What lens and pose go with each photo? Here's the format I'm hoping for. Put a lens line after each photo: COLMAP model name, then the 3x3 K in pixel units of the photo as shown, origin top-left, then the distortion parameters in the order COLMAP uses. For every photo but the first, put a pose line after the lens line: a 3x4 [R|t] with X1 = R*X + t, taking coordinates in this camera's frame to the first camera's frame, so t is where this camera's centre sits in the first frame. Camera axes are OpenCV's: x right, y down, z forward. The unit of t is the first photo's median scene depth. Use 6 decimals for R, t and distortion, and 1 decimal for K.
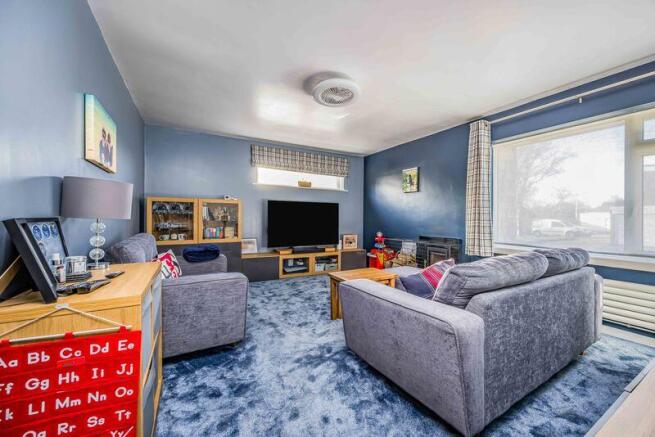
lens RADIAL K [[258.6, 0, 330.1], [0, 258.6, 218.3], [0, 0, 1]] dist [-0.001877, -0.000301]
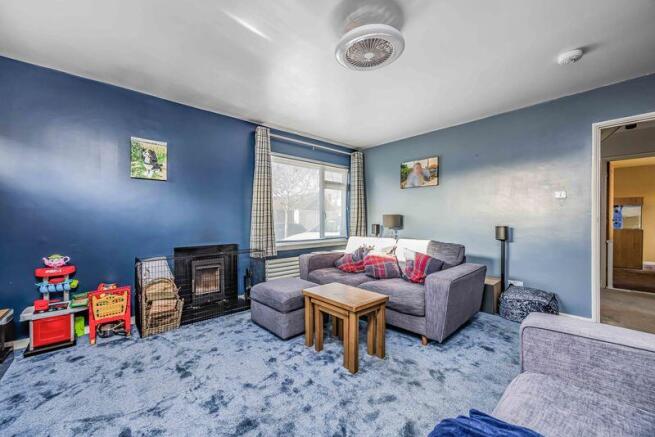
lens RADIAL K [[258.6, 0, 330.1], [0, 258.6, 218.3], [0, 0, 1]] dist [-0.001877, -0.000301]
pose [[-0.226468, -0.002580, 0.974015, -0.394343], [0.004268, 0.999984, 0.003641, -0.010254], [-0.974009, 0.004981, -0.226454, 0.765072]]
